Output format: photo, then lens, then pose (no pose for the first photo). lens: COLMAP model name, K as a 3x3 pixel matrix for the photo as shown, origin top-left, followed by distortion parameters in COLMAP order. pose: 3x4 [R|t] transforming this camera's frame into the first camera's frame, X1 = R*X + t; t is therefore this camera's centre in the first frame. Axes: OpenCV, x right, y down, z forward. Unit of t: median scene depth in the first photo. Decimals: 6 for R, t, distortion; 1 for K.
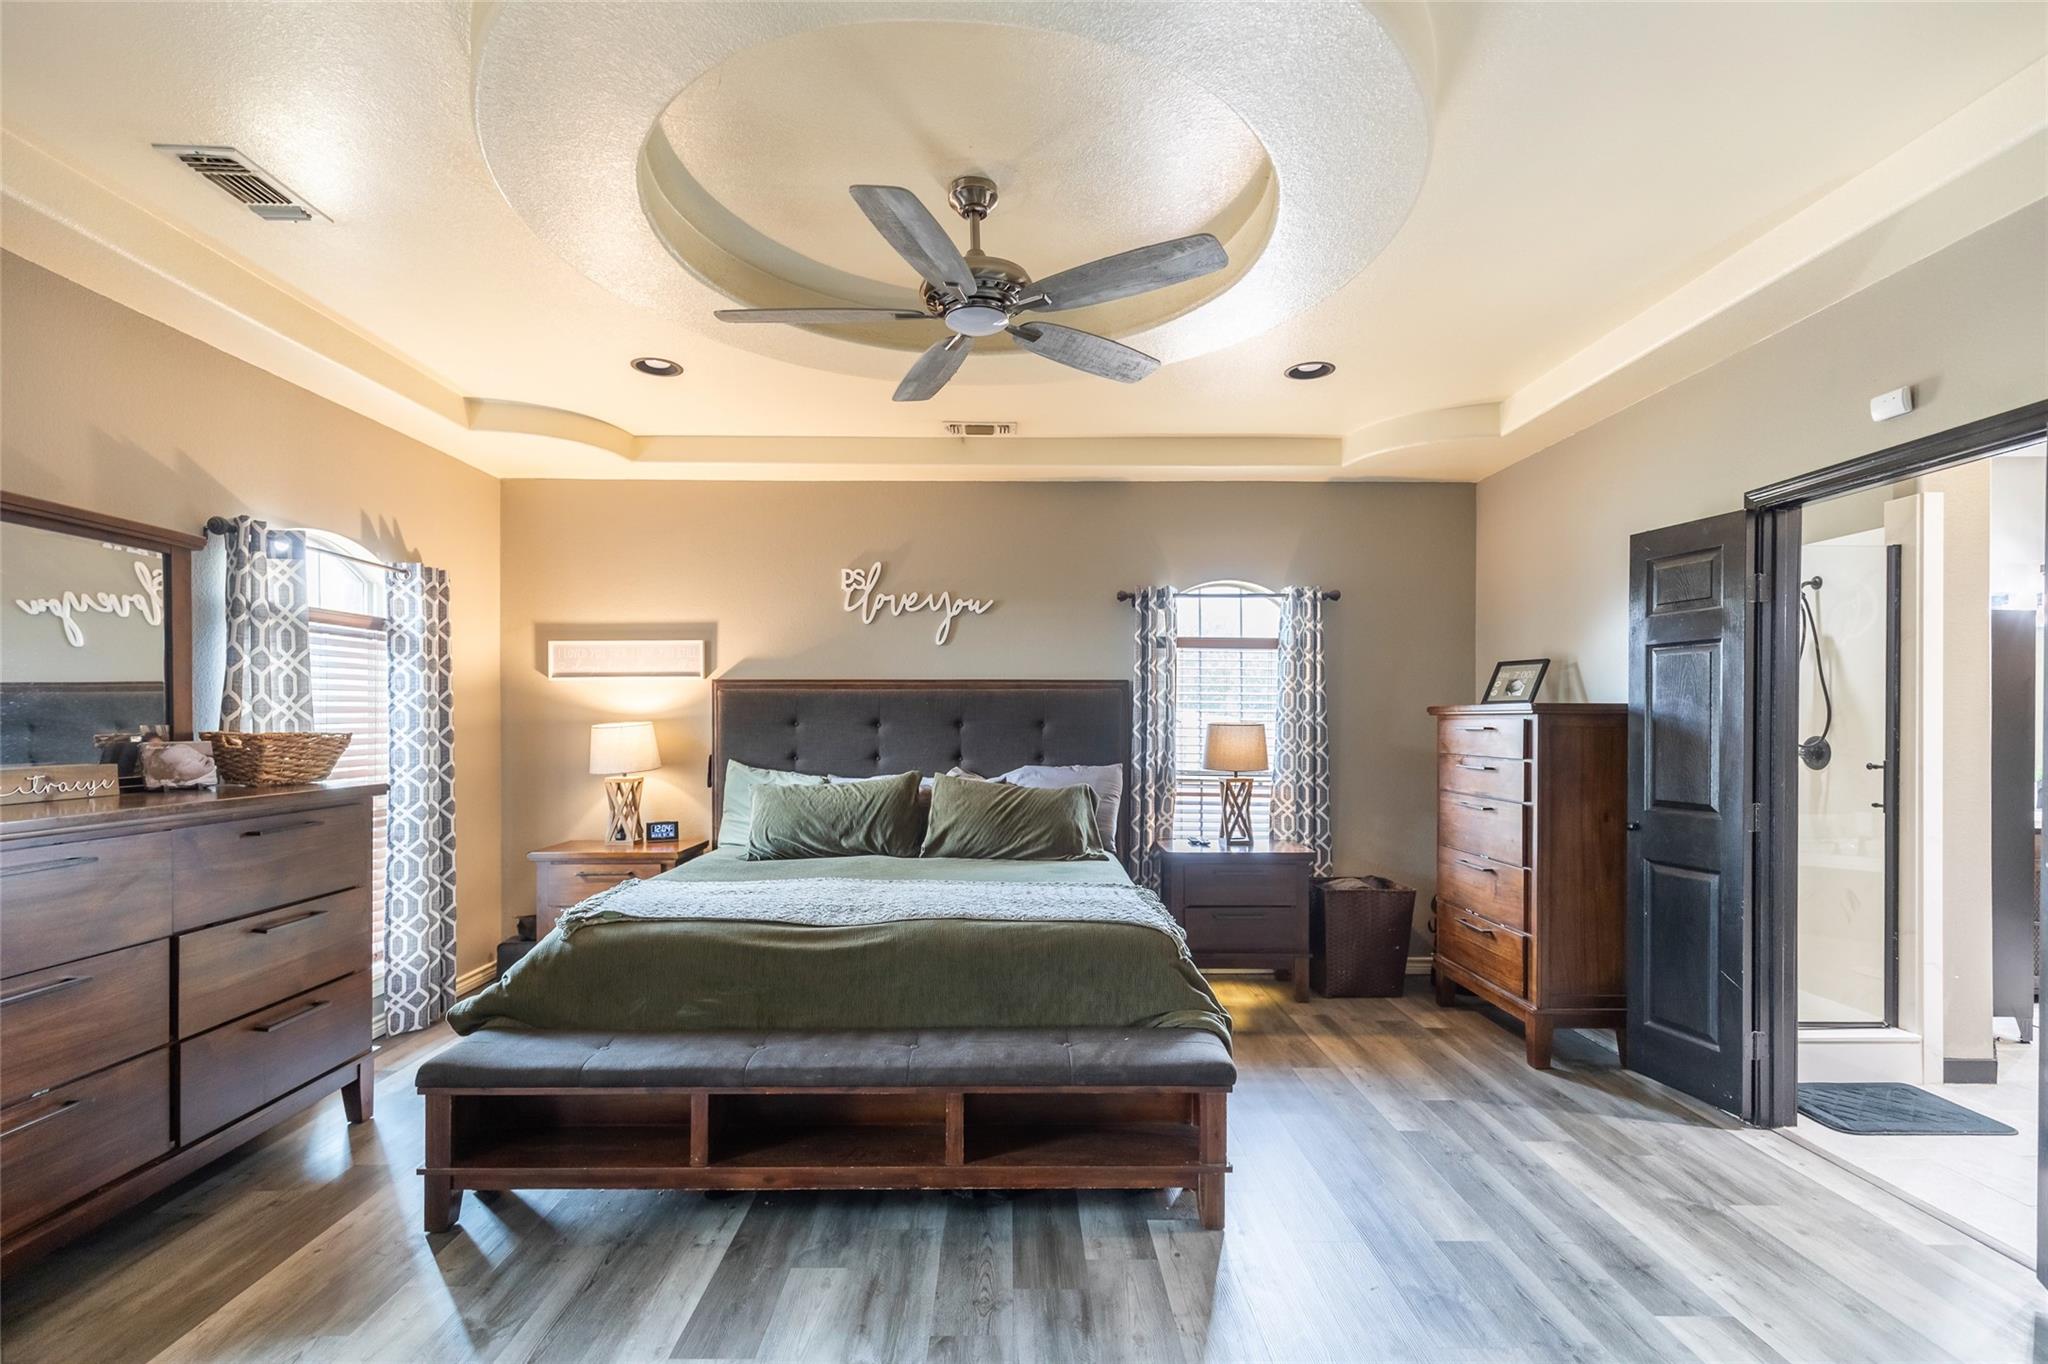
lens RADIAL K [[967.7, 0, 1032.6], [0, 967.7, 722.7], [0, 0, 1]] dist [0.013795, -0.000978]
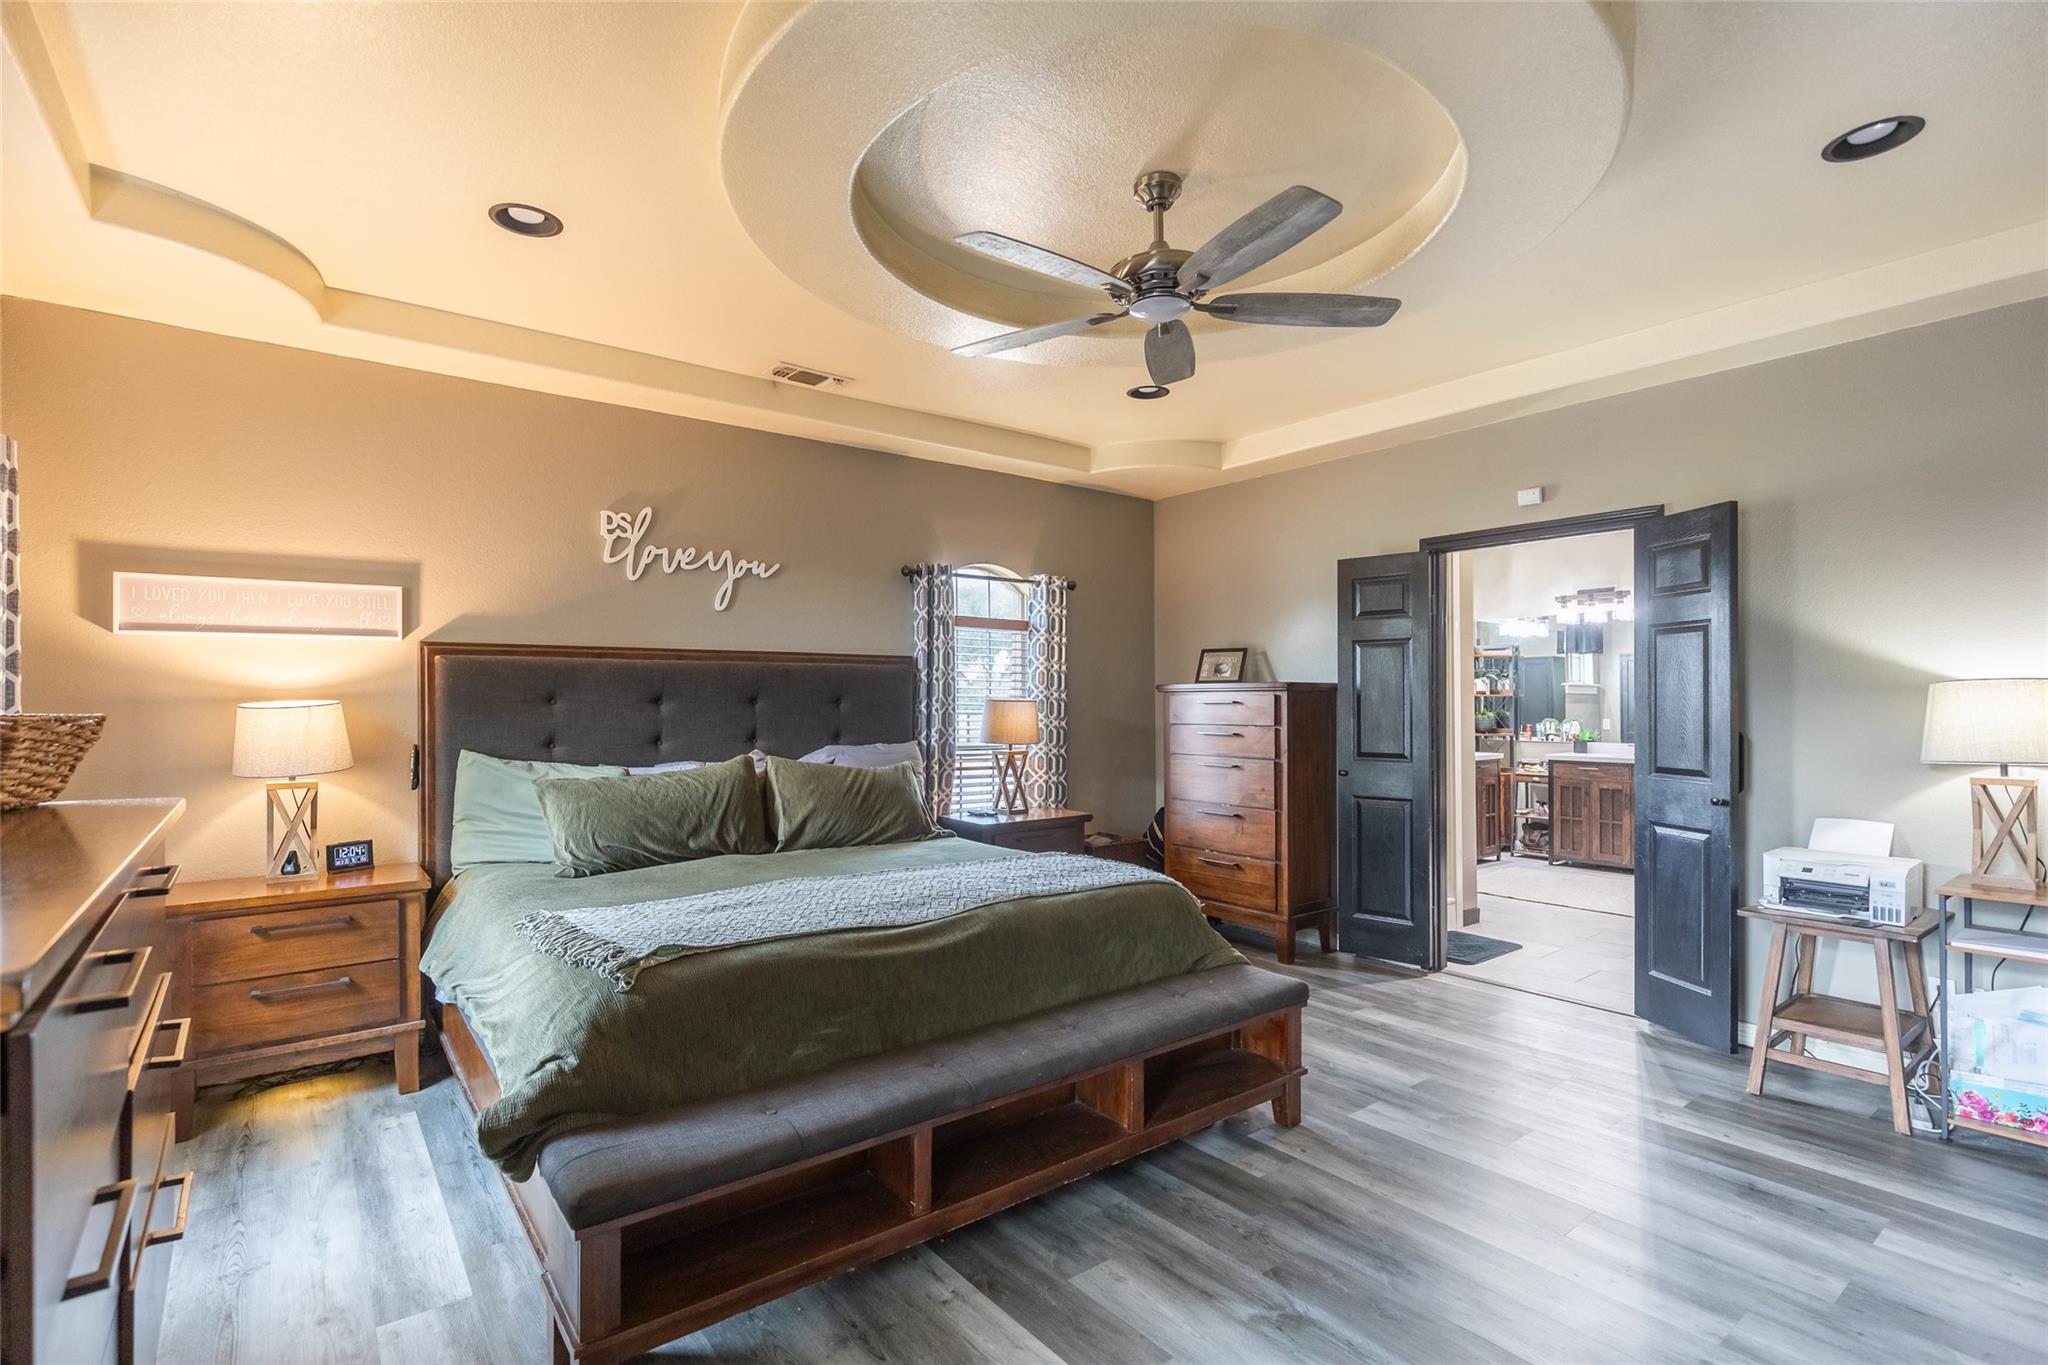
lens RADIAL K [[976.8, 0, 1037.0], [0, 976.8, 690.3], [0, 0, 1]] dist [0.000187, 0.000199]
pose [[0.788333, 0.003202, 0.615241, -0.463210], [0.005699, 0.999906, -0.012507, 0.004642], [-0.615223, 0.013366, 0.788240, 0.149756]]
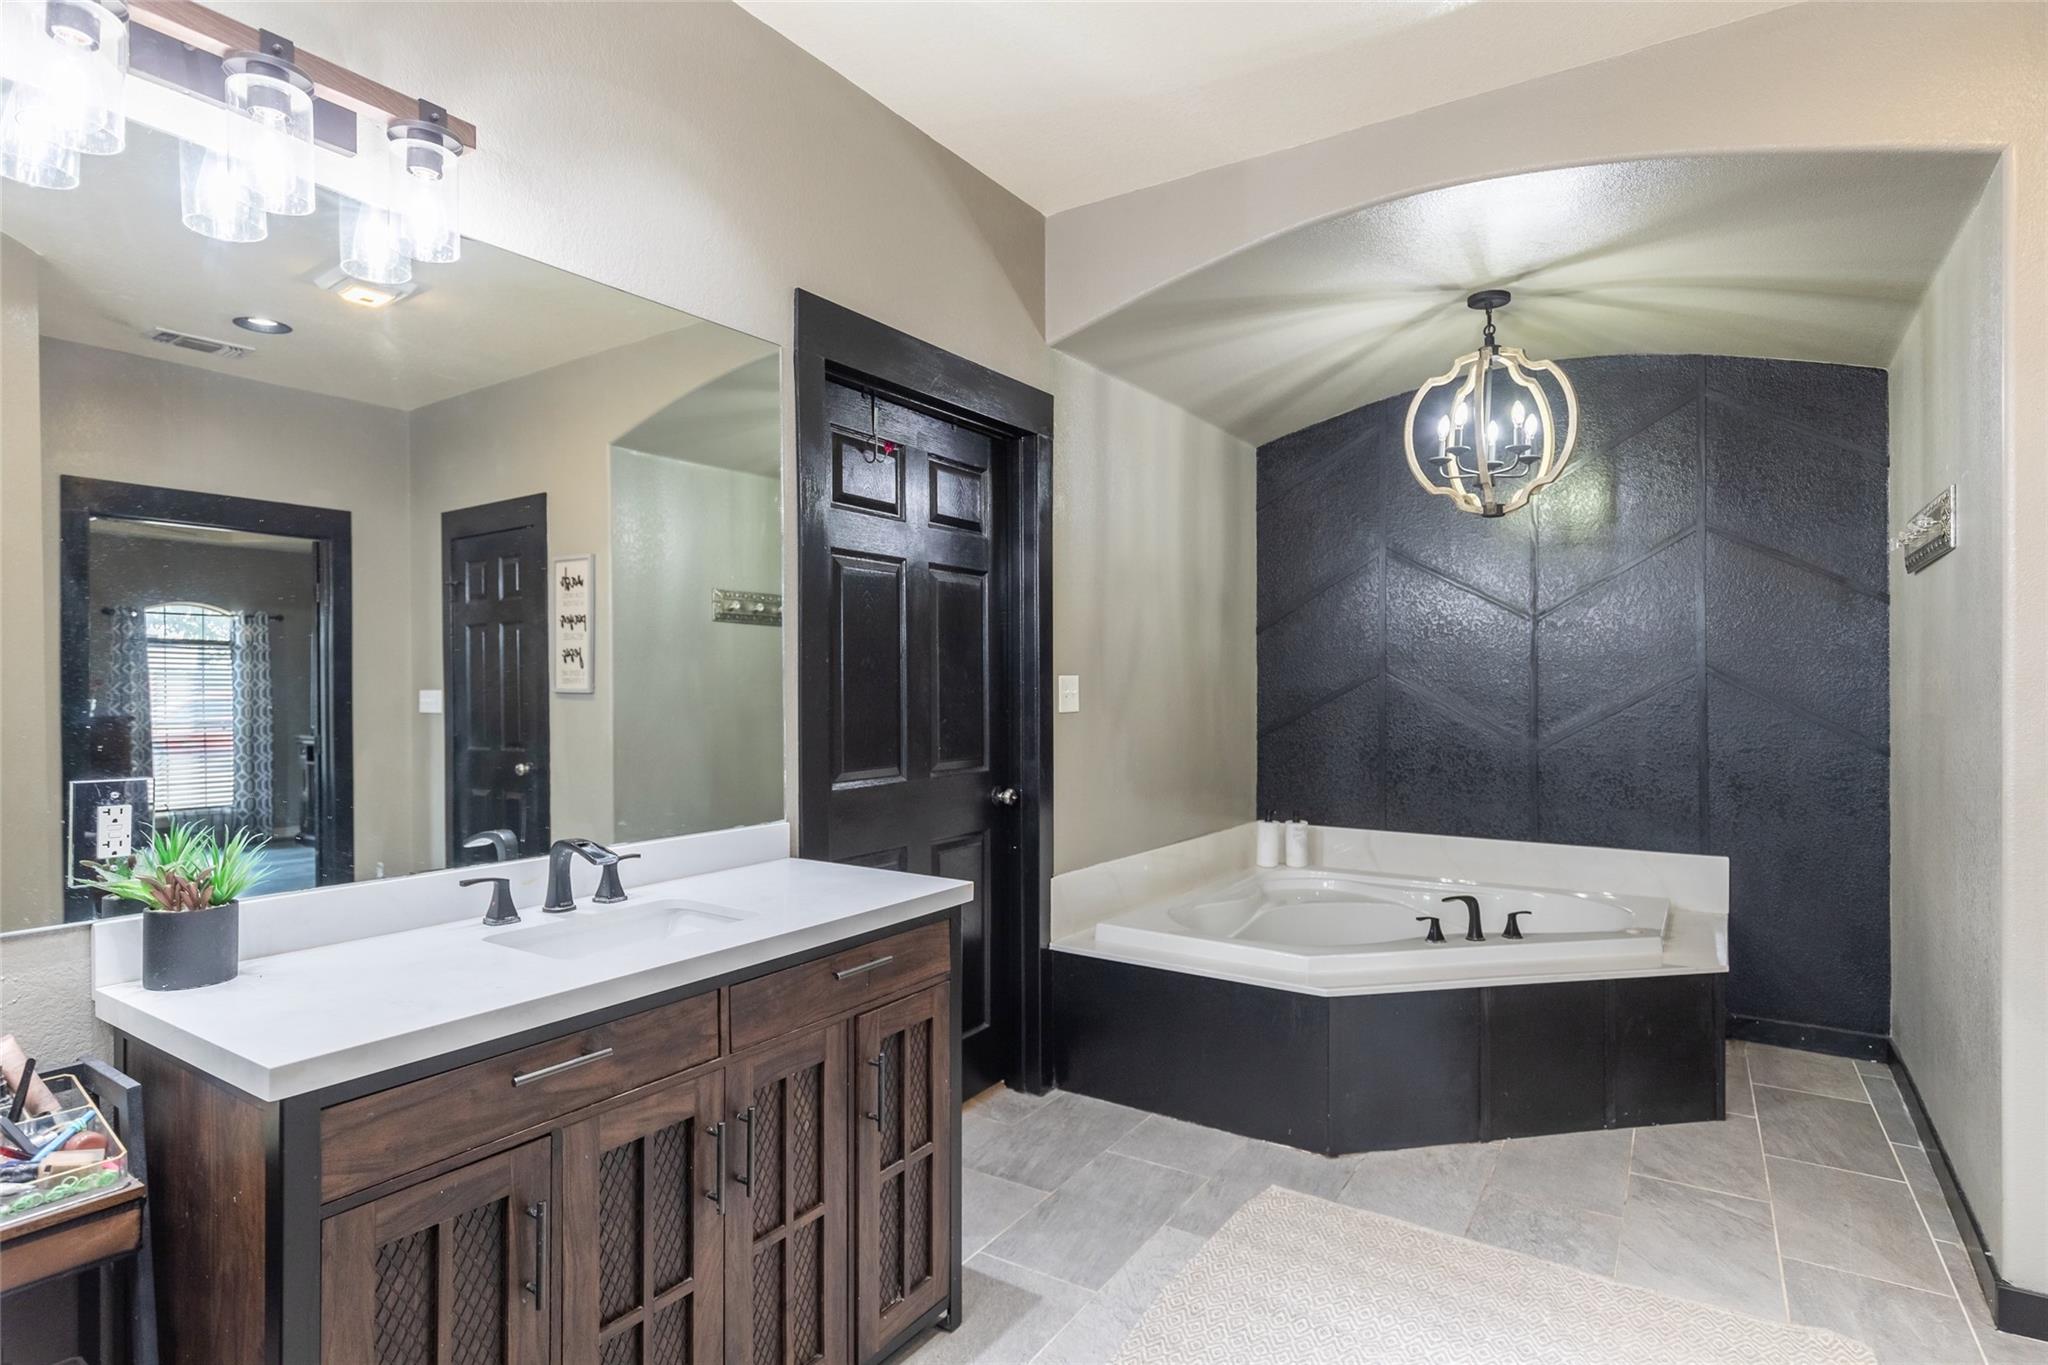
lens RADIAL K [[1076.6, 0, 1024.0], [0, 1076.6, 682.5], [0, 0, 1]] dist [0.001164, 0.000078]
pose [[-0.822852, 0.001662, 0.568253, 1.047626], [0.004247, 0.999986, 0.003225, 0.013944], [-0.568239, 0.005067, -0.822848, 1.079135]]
